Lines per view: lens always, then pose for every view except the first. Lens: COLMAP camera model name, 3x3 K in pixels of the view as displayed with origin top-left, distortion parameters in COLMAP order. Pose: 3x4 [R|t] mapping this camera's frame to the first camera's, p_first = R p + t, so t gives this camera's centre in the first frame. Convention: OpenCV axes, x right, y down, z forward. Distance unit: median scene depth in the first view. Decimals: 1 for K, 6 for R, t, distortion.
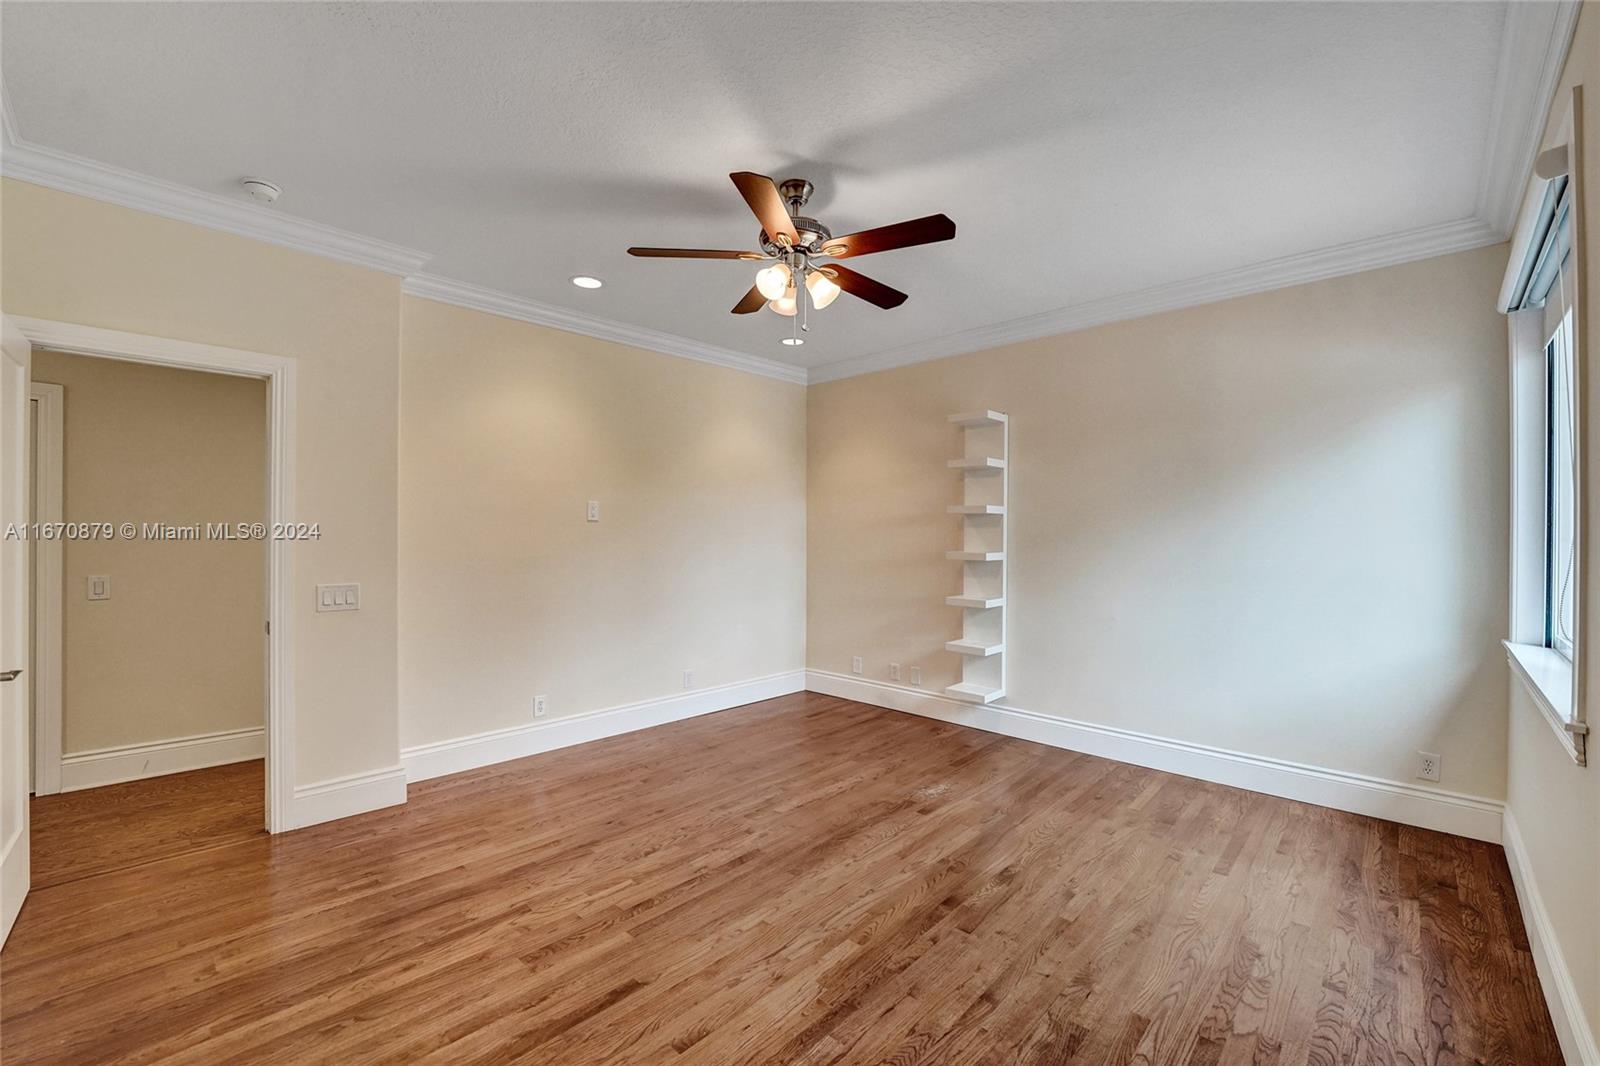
lens RADIAL K [[664.1, 0, 800.0], [0, 664.1, 533.0], [0, 0, 1]] dist [-0.023095, -0.000021]
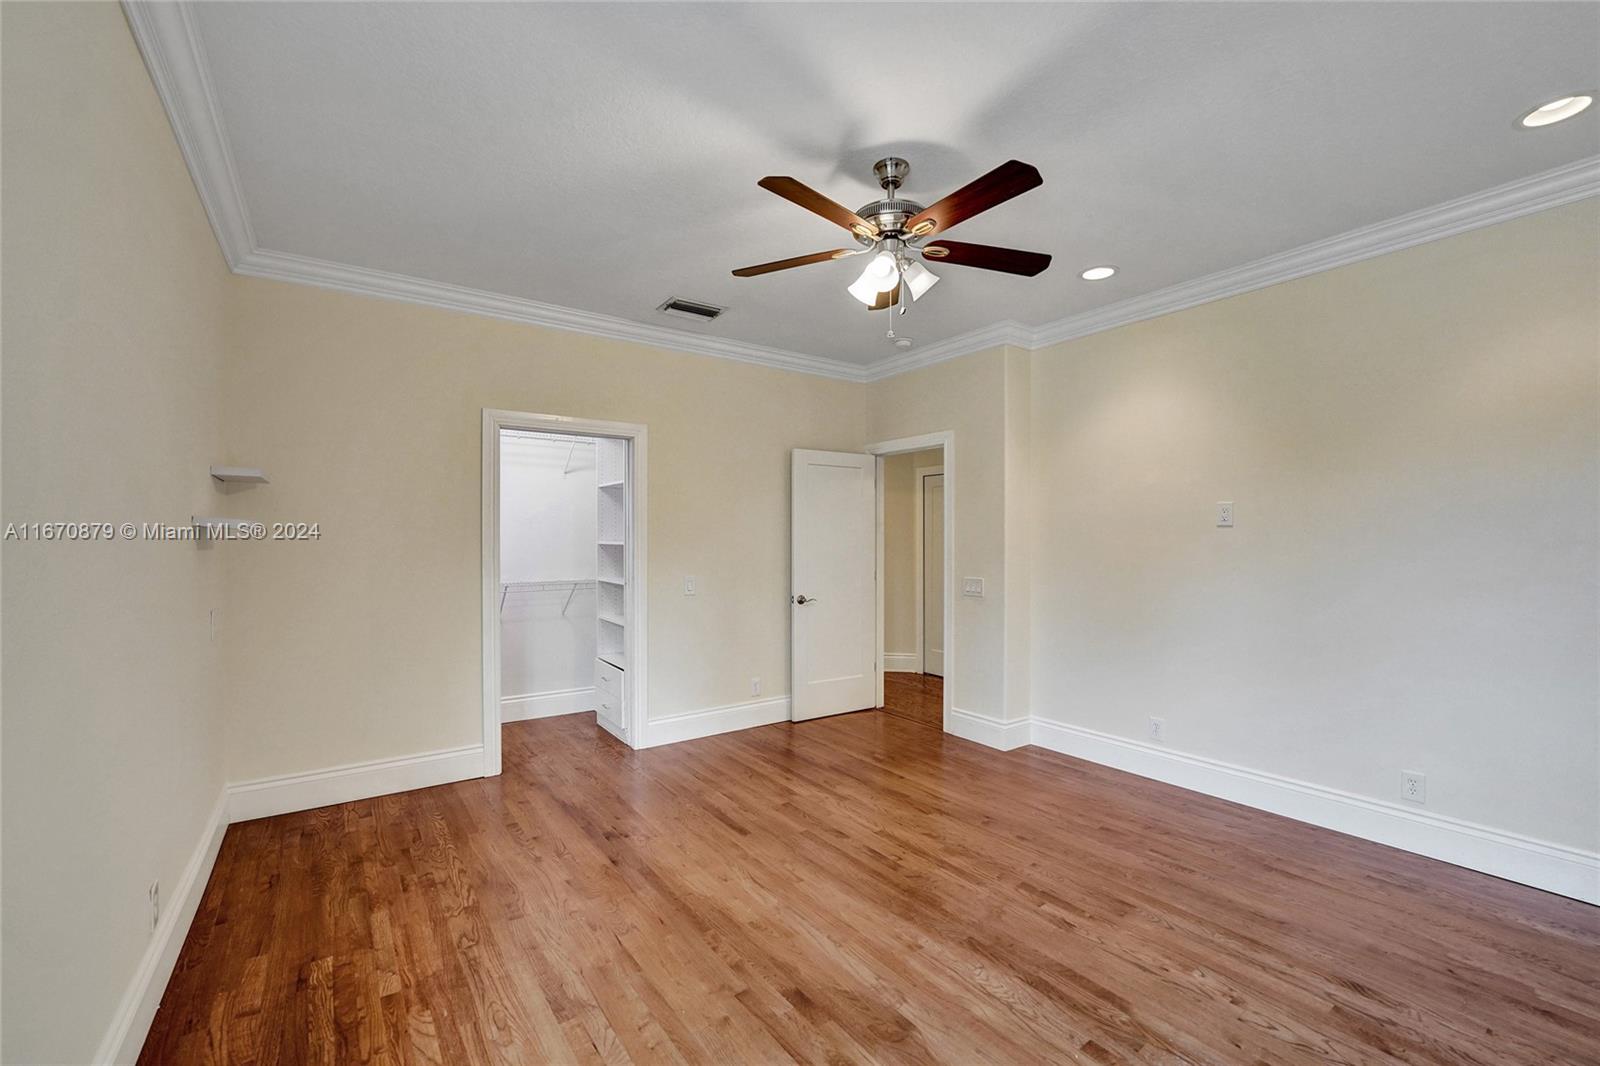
lens RADIAL K [[659.1, 0, 798.4], [0, 659.1, 525.0], [0, 0, 1]] dist [-0.021135, 0.000362]
pose [[-0.192211, -0.030813, -0.980870, 0.843417], [0.001609, 0.999496, -0.031713, 0.007080], [0.981352, -0.007674, -0.192065, 0.950543]]
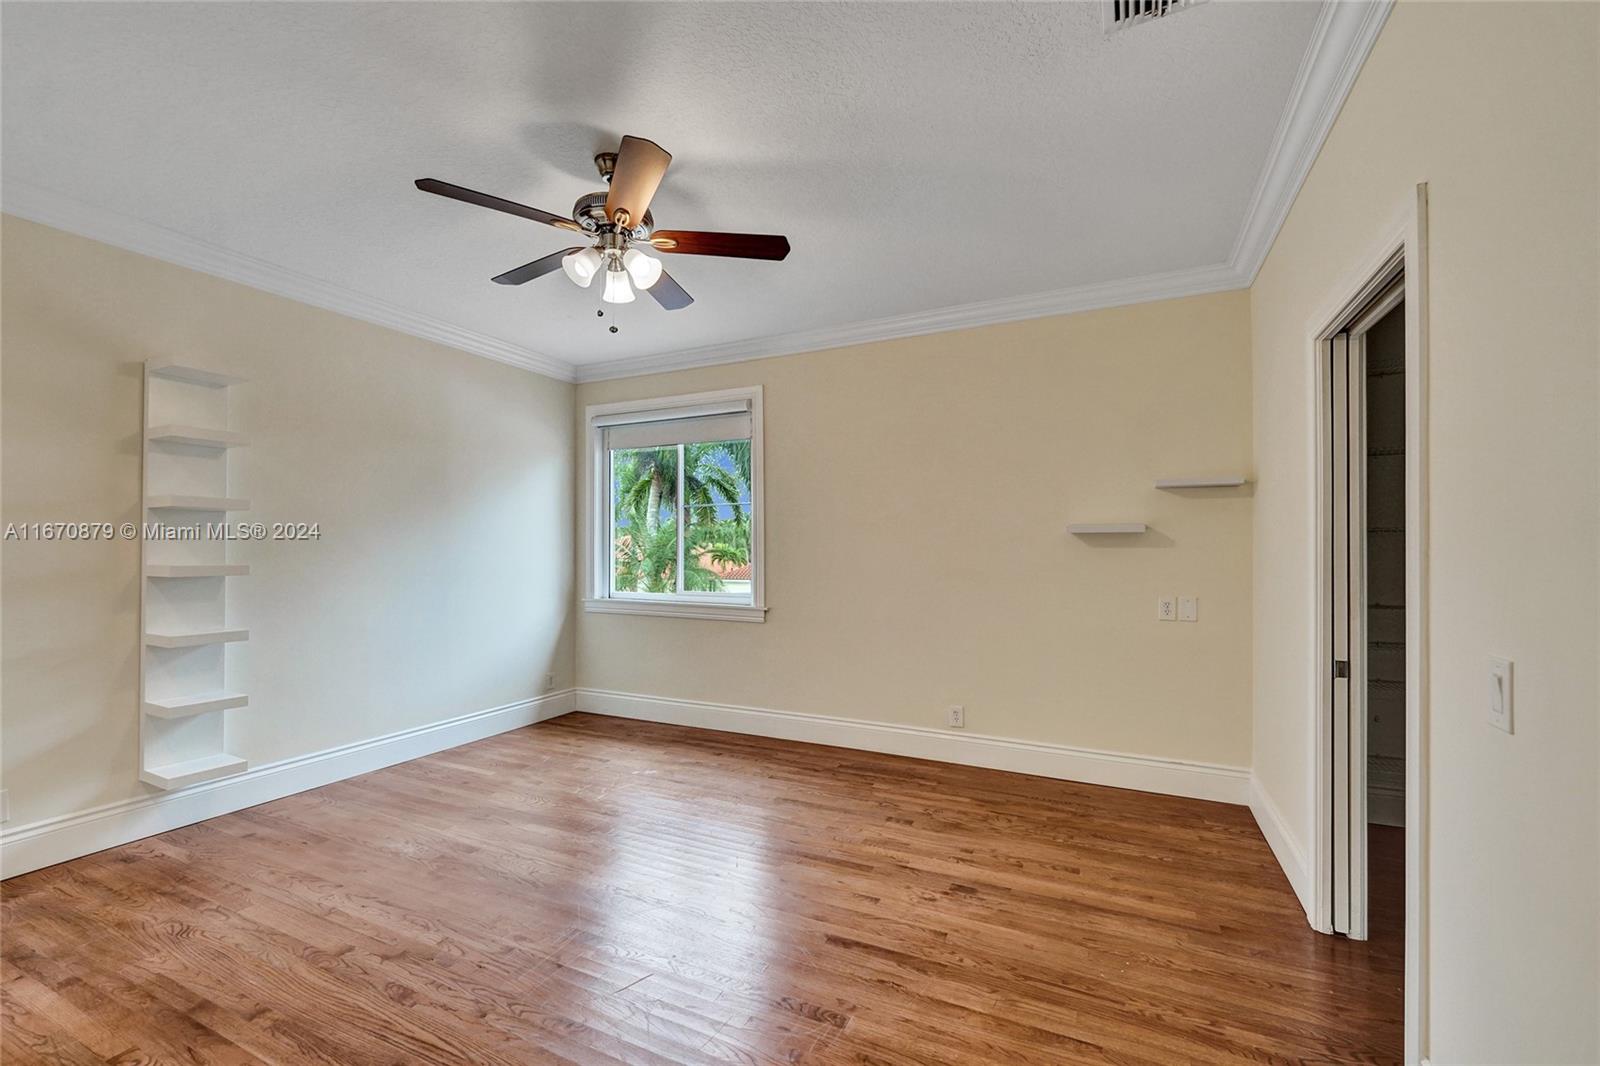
lens RADIAL K [[652.3, 0, 797.0], [0, 652.3, 543.0], [0, 0, 1]] dist [-0.001128, -0.000124]
pose [[-0.307767, 0.005499, 0.951446, -0.871209], [-0.005173, 0.999959, -0.007453, 0.010146], [-0.951448, -0.007216, -0.307726, 0.939205]]
